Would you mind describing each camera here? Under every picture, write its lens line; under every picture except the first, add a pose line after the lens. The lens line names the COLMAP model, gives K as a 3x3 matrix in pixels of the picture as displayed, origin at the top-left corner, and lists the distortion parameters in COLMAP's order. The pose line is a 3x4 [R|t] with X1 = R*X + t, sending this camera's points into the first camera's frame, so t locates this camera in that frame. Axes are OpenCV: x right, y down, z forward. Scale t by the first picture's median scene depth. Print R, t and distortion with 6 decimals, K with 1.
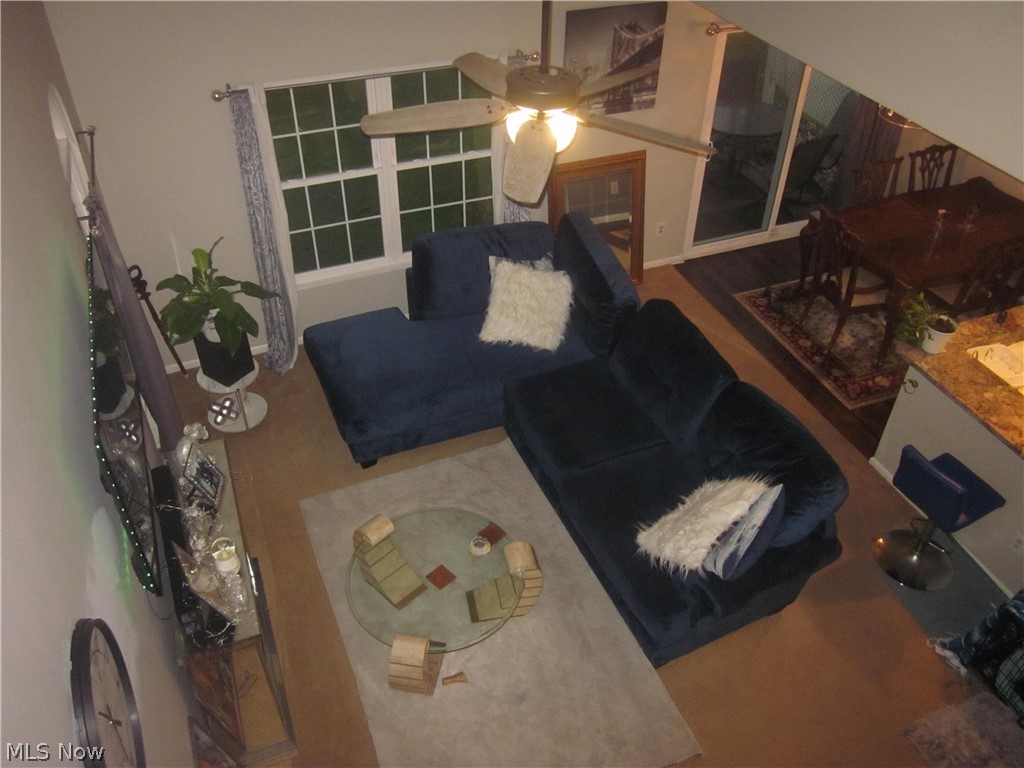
lens RADIAL K [[872.0, 0, 512.0], [0, 872.0, 384.0], [0, 0, 1]] dist [-0.077389, 0.142278]
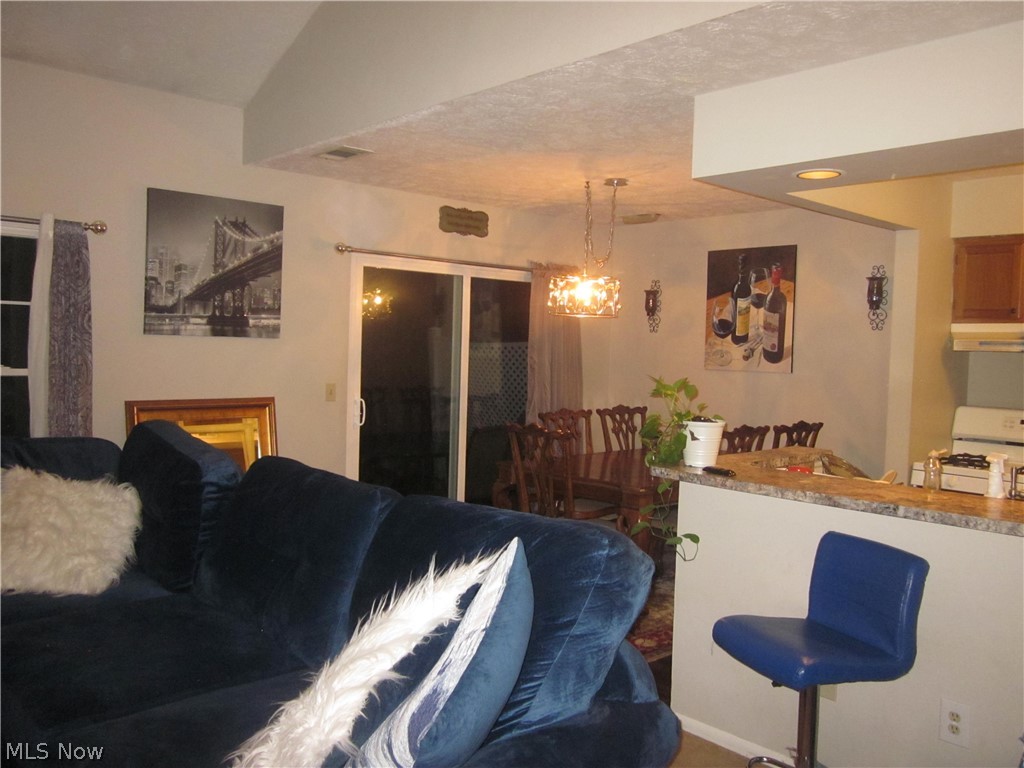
lens RADIAL K [[862.8, 0, 514.5], [0, 862.8, 380.1], [0, 0, 1]] dist [-0.032447, 0.009270]
pose [[0.941031, 0.001584, 0.338315, 0.109671], [0.204739, 0.793425, -0.573200, 0.209185], [-0.269336, 0.608666, 0.746314, 0.422830]]
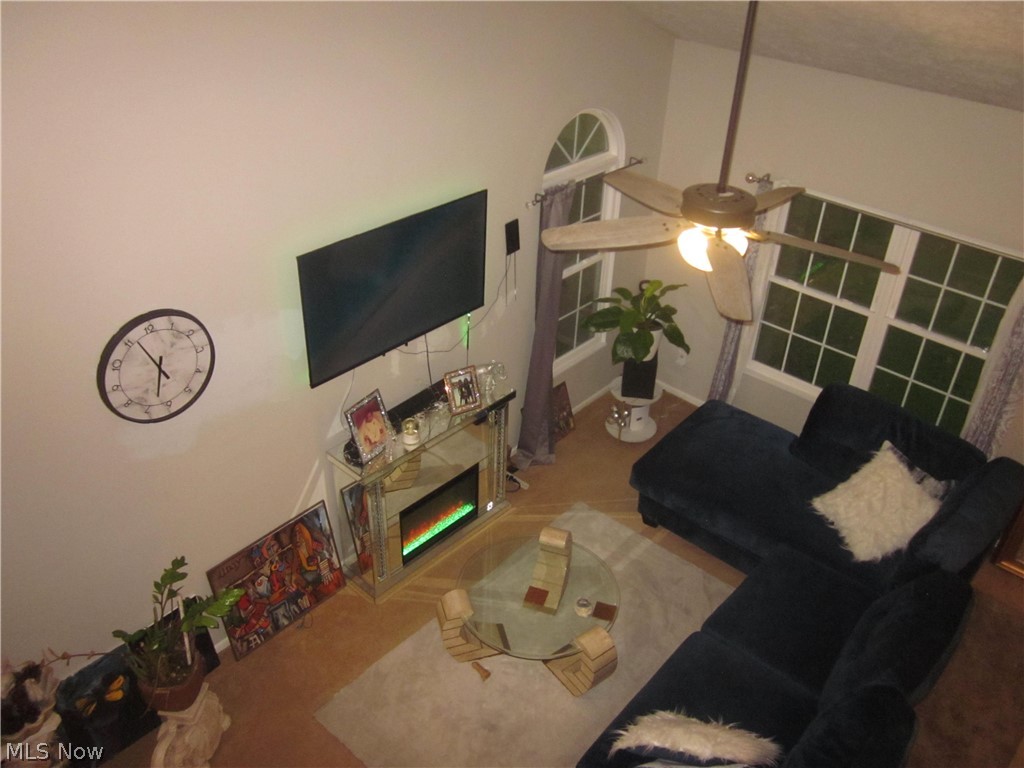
lens RADIAL K [[862.8, 0, 514.5], [0, 862.8, 380.1], [0, 0, 1]] dist [-0.032447, 0.009270]
pose [[0.434329, 0.497433, -0.750945, 0.432549], [-0.601667, 0.780639, 0.169113, -0.112211], [0.670339, 0.378368, 0.638344, 0.150313]]
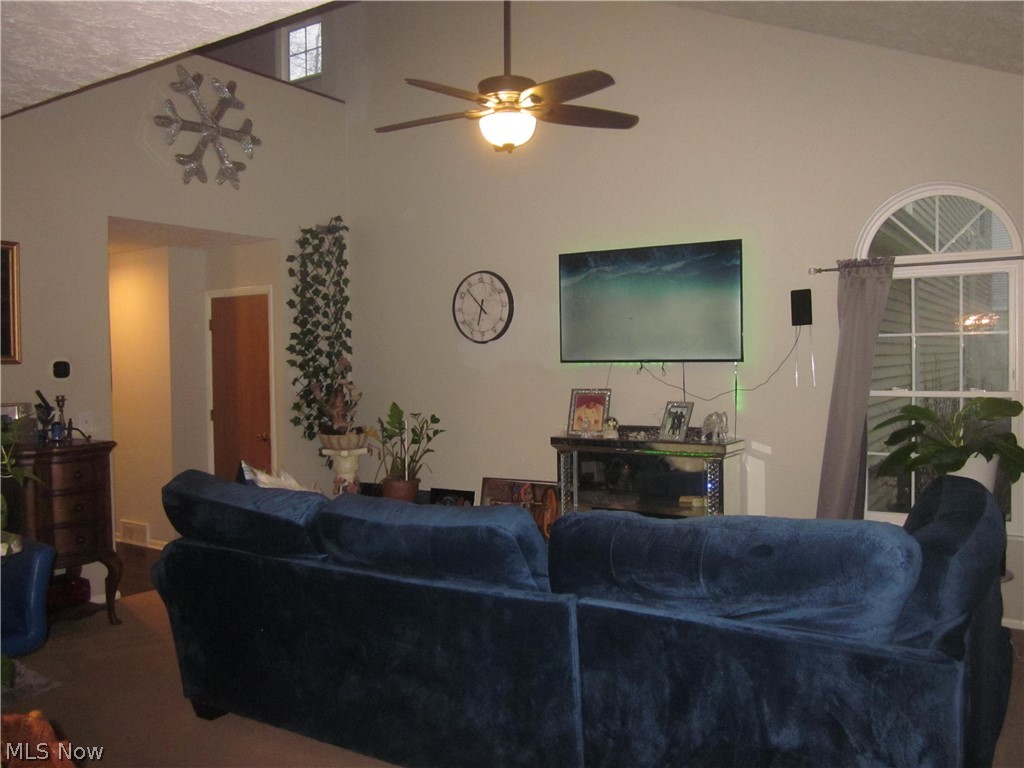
lens RADIAL K [[862.8, 0, 514.5], [0, 862.8, 380.1], [0, 0, 1]] dist [-0.032447, 0.009270]
pose [[-0.831636, 0.011329, -0.555206, 0.399429], [-0.355307, 0.757507, 0.547667, -0.389496], [0.426777, 0.652728, -0.625945, 1.132877]]
